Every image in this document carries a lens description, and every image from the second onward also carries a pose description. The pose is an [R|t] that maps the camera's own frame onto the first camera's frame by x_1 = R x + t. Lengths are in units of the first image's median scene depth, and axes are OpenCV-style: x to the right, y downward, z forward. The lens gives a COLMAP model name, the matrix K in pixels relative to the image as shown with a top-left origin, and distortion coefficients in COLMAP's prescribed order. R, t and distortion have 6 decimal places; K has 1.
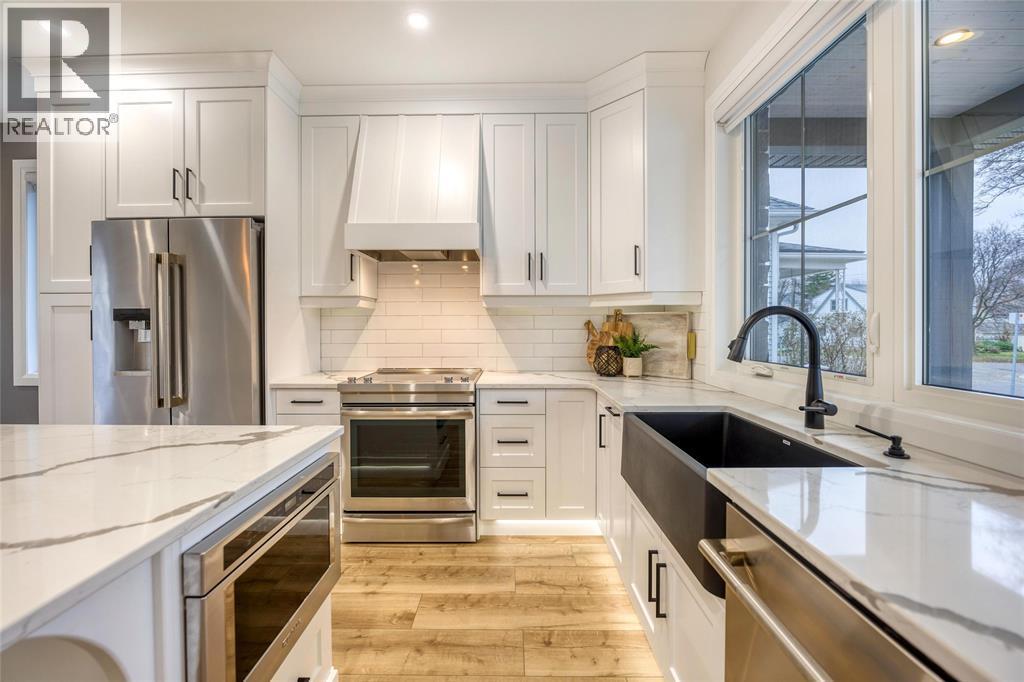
lens RADIAL K [[485.6, 0, 514.6], [0, 485.6, 331.5], [0, 0, 1]] dist [-0.041170, -0.000140]
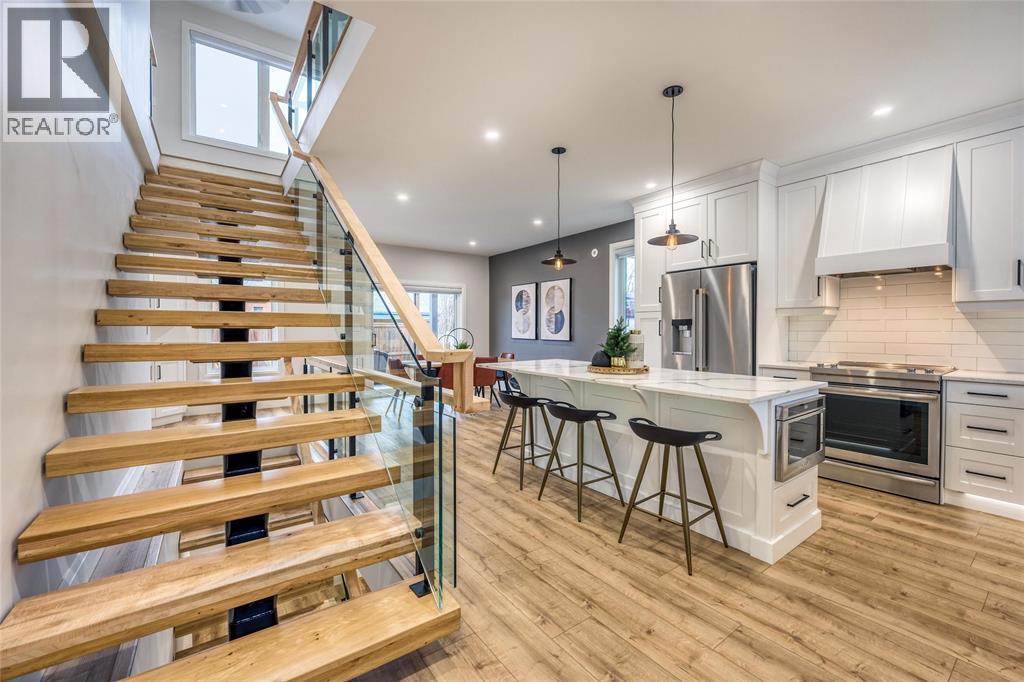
lens RADIAL K [[416.0, 0, 508.7], [0, 416.0, 335.2], [0, 0, 1]] dist [-0.002550, -0.000525]
pose [[0.601960, 0.012685, -0.798426, 0.095313], [-0.008954, 0.999918, 0.009136, 0.006026], [0.798476, 0.001649, 0.602024, -0.498154]]
